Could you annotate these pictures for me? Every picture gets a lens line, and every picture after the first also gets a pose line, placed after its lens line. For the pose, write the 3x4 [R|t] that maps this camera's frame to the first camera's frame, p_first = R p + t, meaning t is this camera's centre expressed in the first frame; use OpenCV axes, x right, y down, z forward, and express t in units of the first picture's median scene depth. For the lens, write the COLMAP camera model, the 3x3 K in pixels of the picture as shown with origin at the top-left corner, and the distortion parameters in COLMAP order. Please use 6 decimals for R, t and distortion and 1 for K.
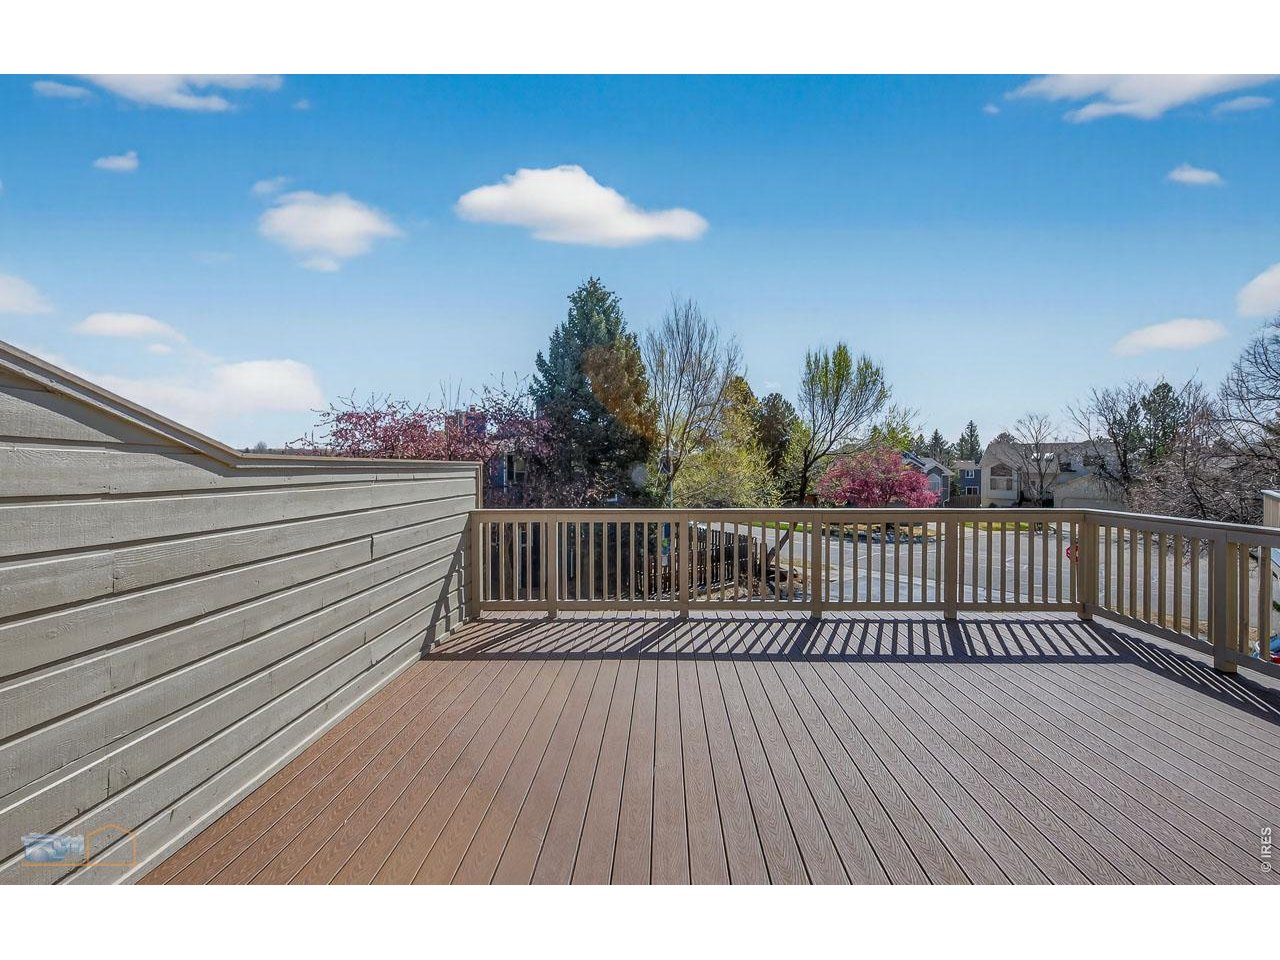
lens RADIAL K [[539.4, 0, 640.3], [0, 539.4, 472.8], [0, 0, 1]] dist [-0.000192, -0.000015]
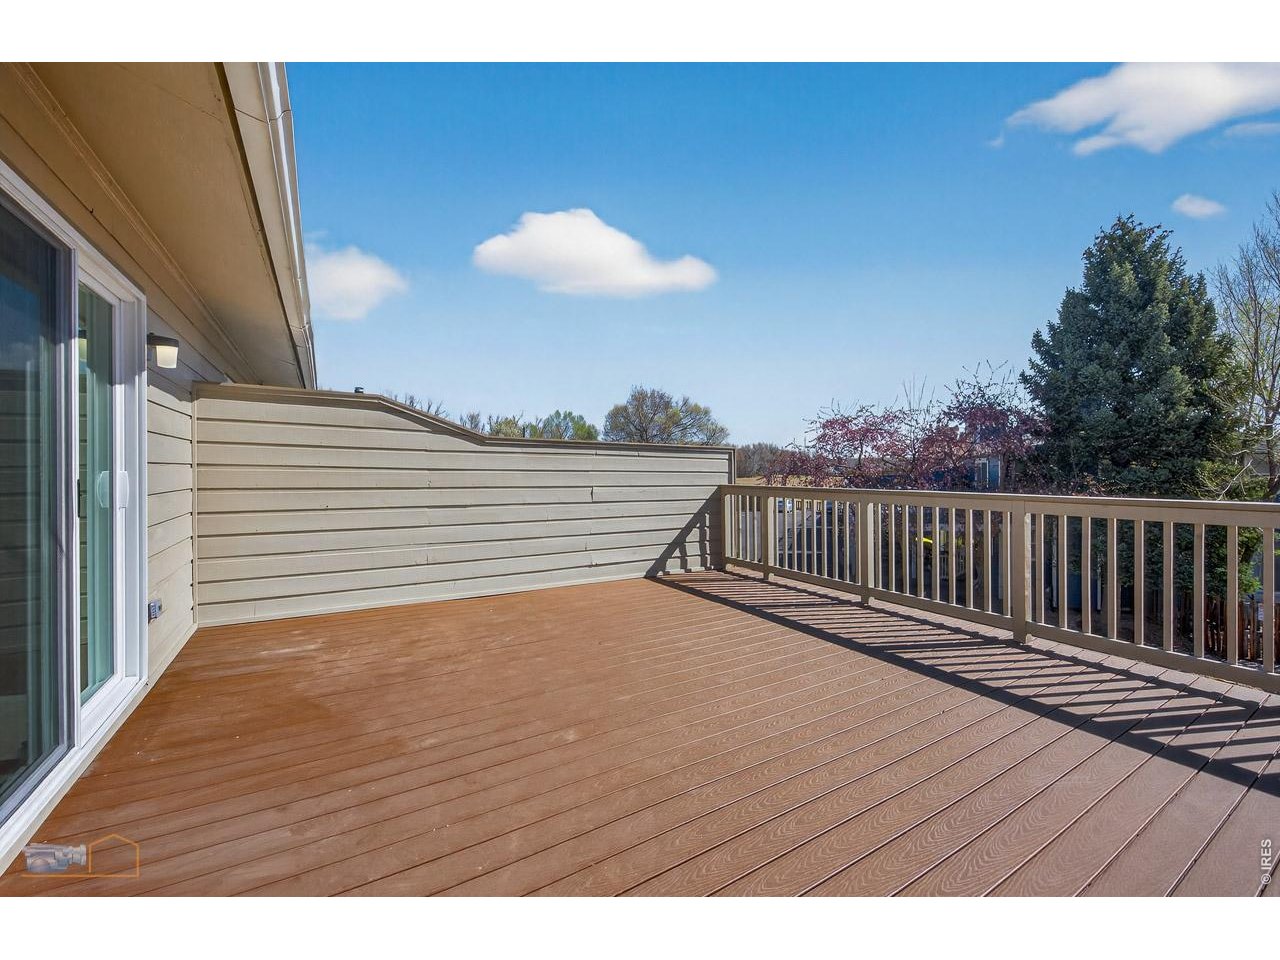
lens RADIAL K [[513.8, 0, 640.0], [0, 513.8, 480.0], [0, 0, 1]] dist [0.000157, -0.000094]
pose [[0.561860, 0.019852, -0.826994, 0.149323], [-0.017468, 0.999774, 0.012132, 0.012128], [0.827048, 0.007630, 0.562080, 0.038969]]
